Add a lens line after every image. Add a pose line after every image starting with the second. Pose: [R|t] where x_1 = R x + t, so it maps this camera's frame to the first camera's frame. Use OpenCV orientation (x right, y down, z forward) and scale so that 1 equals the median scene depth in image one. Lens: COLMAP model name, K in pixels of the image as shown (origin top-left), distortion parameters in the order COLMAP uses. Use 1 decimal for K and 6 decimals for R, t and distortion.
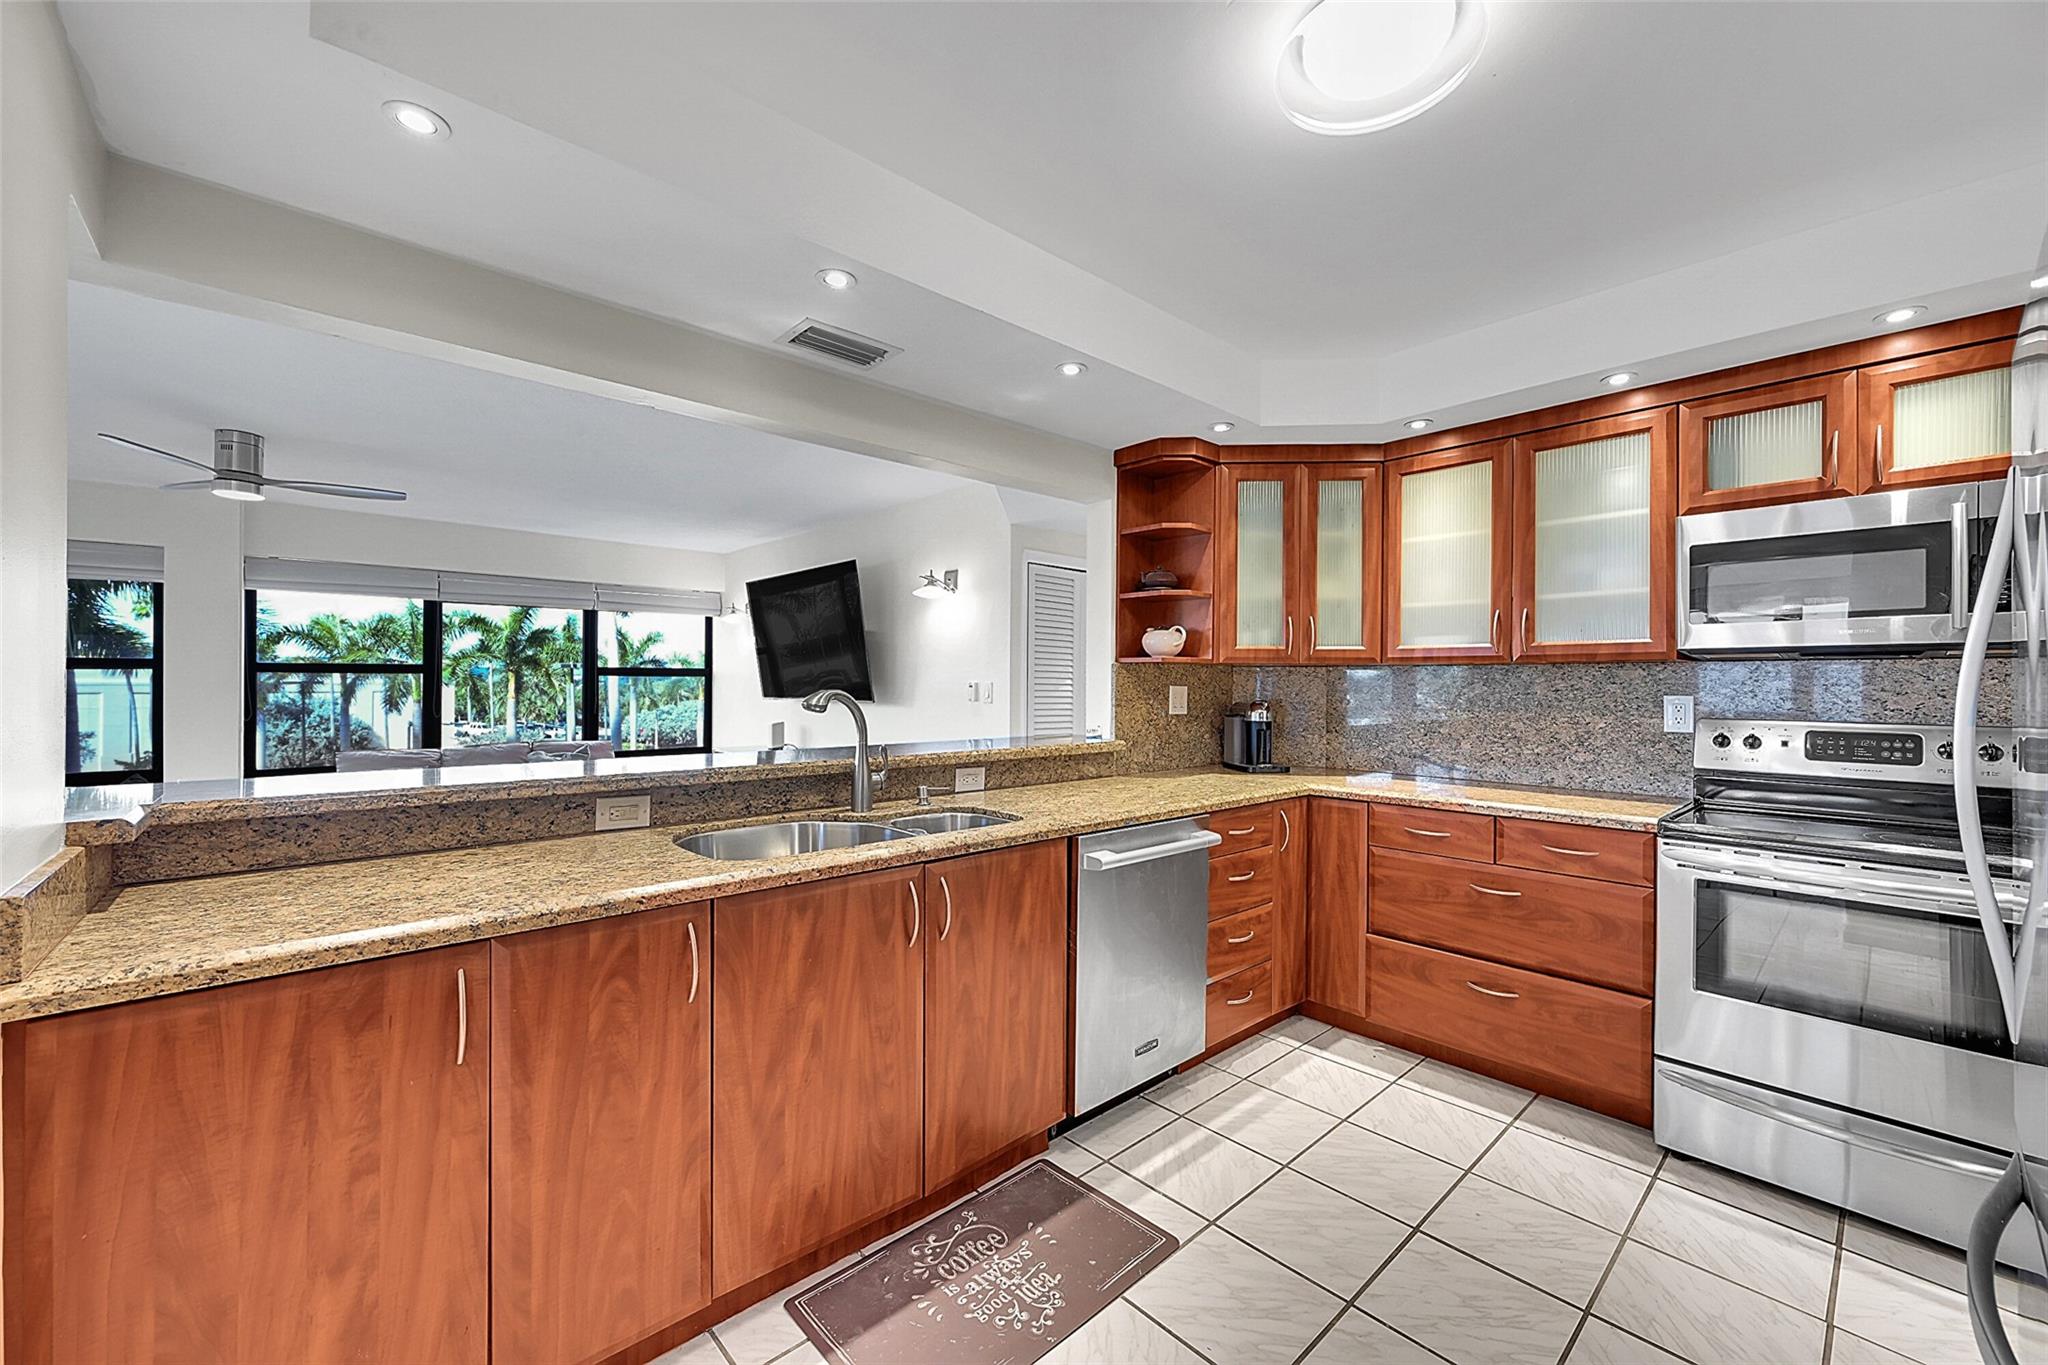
lens RADIAL K [[802.4, 0, 1020.1], [0, 802.4, 685.1], [0, 0, 1]] dist [-0.001611, -0.000037]
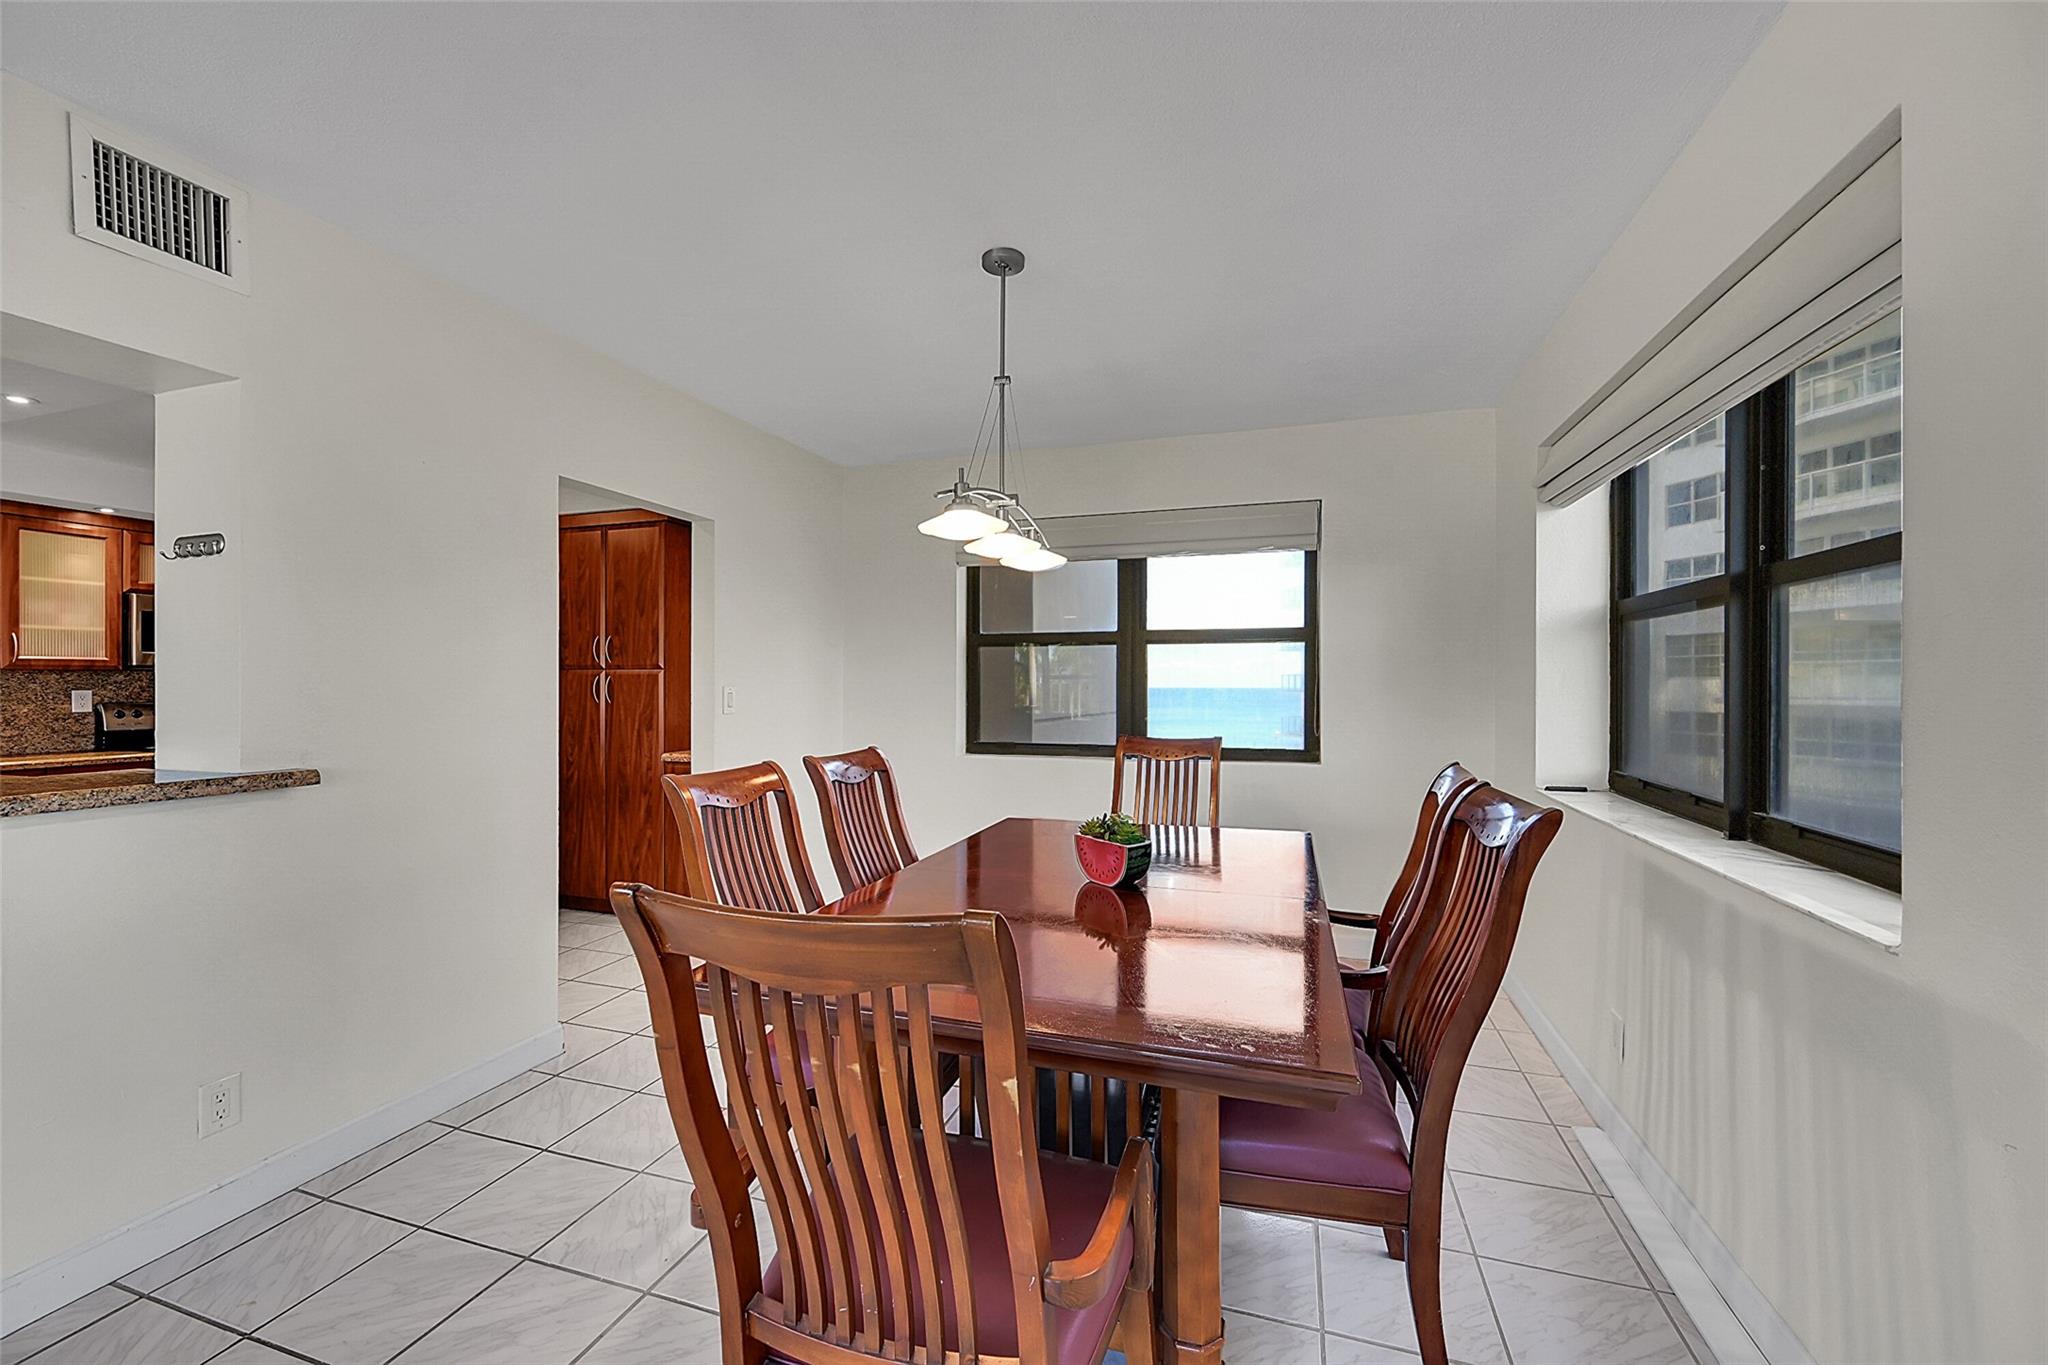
lens RADIAL K [[802.4, 0, 1020.1], [0, 802.4, 685.1], [0, 0, 1]] dist [-0.001611, -0.000037]
pose [[-0.494474, -0.007475, 0.869160, -1.895209], [-0.003815, 0.999972, 0.006430, -0.018875], [-0.869184, -0.000137, -0.494489, 0.134036]]
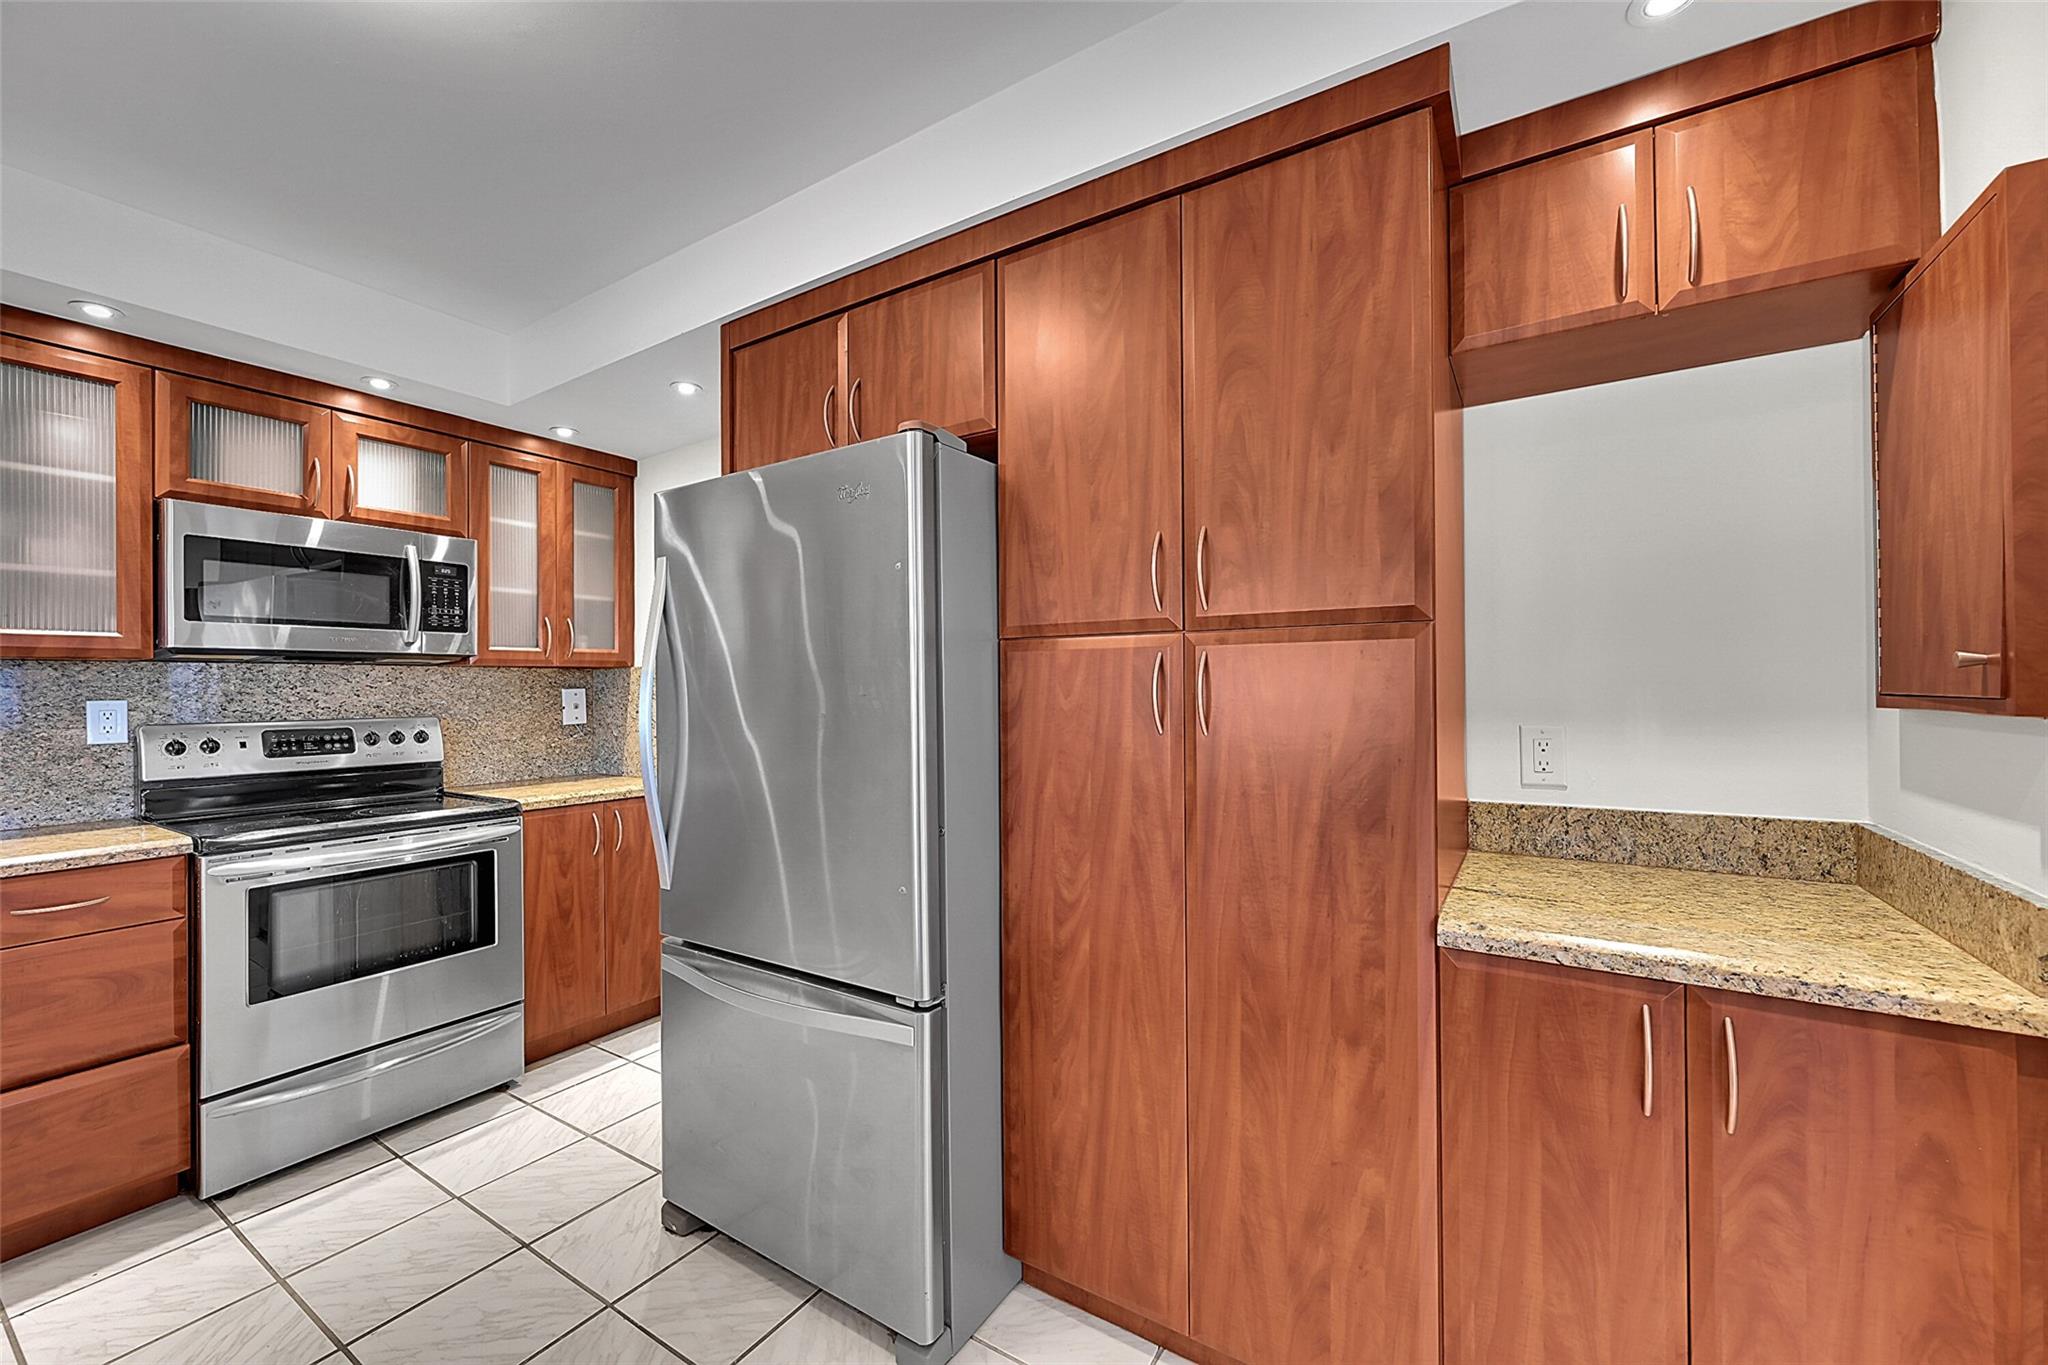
lens RADIAL K [[802.4, 0, 1020.1], [0, 802.4, 685.1], [0, 0, 1]] dist [-0.001611, -0.000037]
pose [[-0.265031, -0.004374, 0.964230, -0.299405], [0.005437, 0.999967, 0.006031, -0.003580], [-0.964225, 0.006840, -0.264998, 0.337545]]
